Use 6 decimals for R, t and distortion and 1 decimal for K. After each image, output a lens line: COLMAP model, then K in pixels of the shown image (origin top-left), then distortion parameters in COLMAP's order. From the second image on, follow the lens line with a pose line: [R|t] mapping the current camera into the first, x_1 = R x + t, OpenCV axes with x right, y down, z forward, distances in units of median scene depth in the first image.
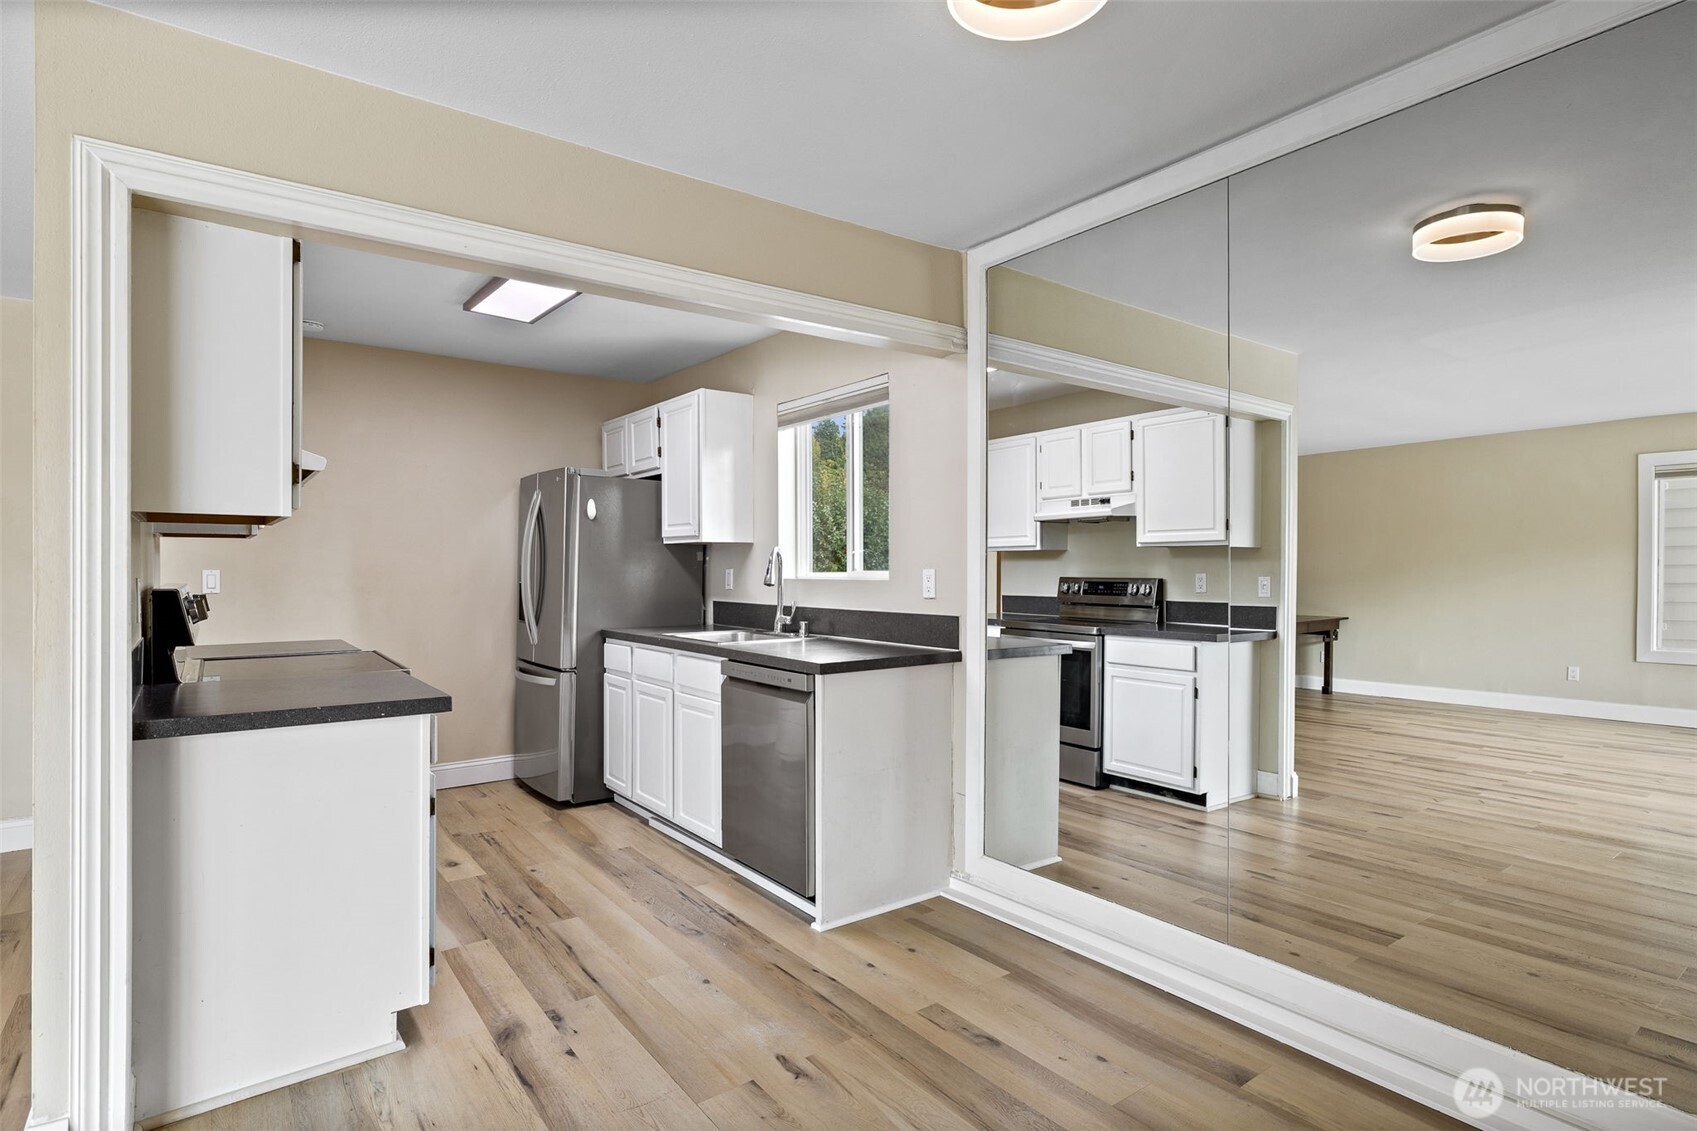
lens RADIAL K [[715.7, 0, 846.5], [0, 715.7, 556.5], [0, 0, 1]] dist [0.000944, 0.000034]
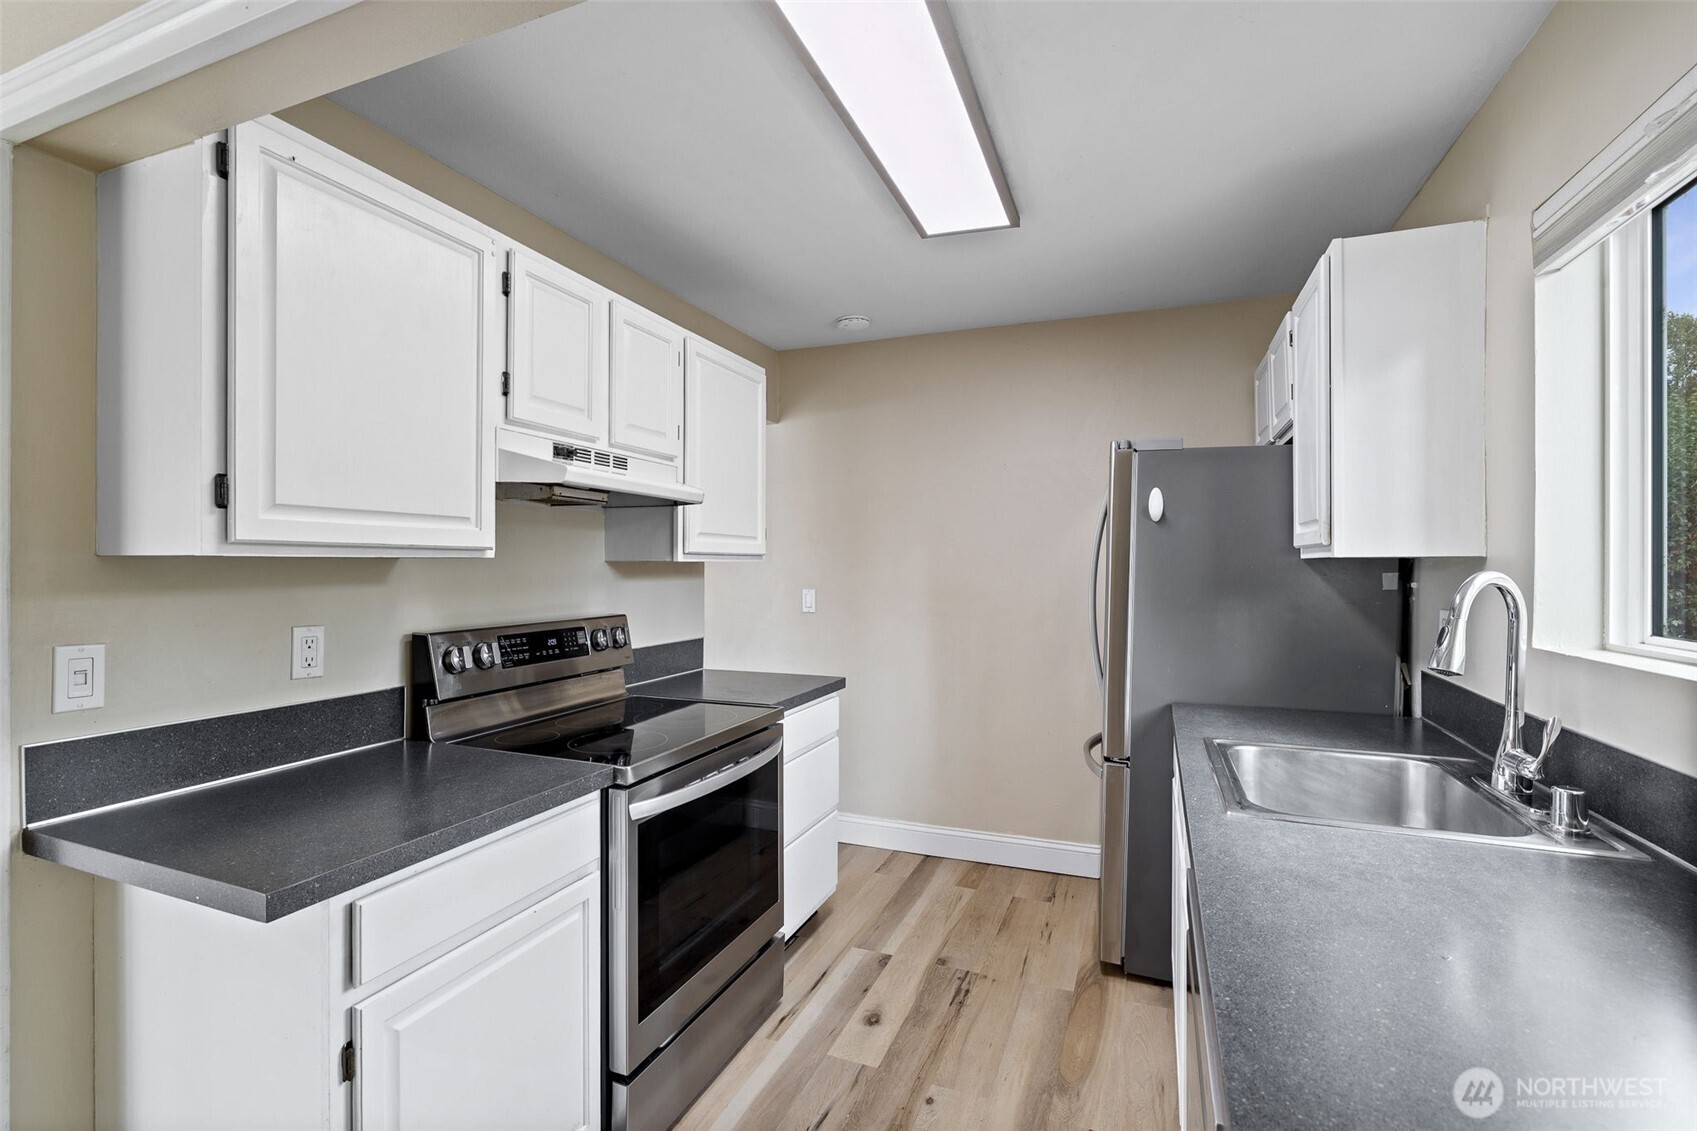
lens RADIAL K [[763.1, 0, 848.5], [0, 763.1, 565.5], [0, 0, 1]] dist [0.001139, 0.000076]
pose [[0.542822, -0.000682, -0.839847, 0.054250], [-0.002149, 0.999995, -0.002201, -0.012216], [0.839845, 0.003000, 0.542818, 0.448868]]
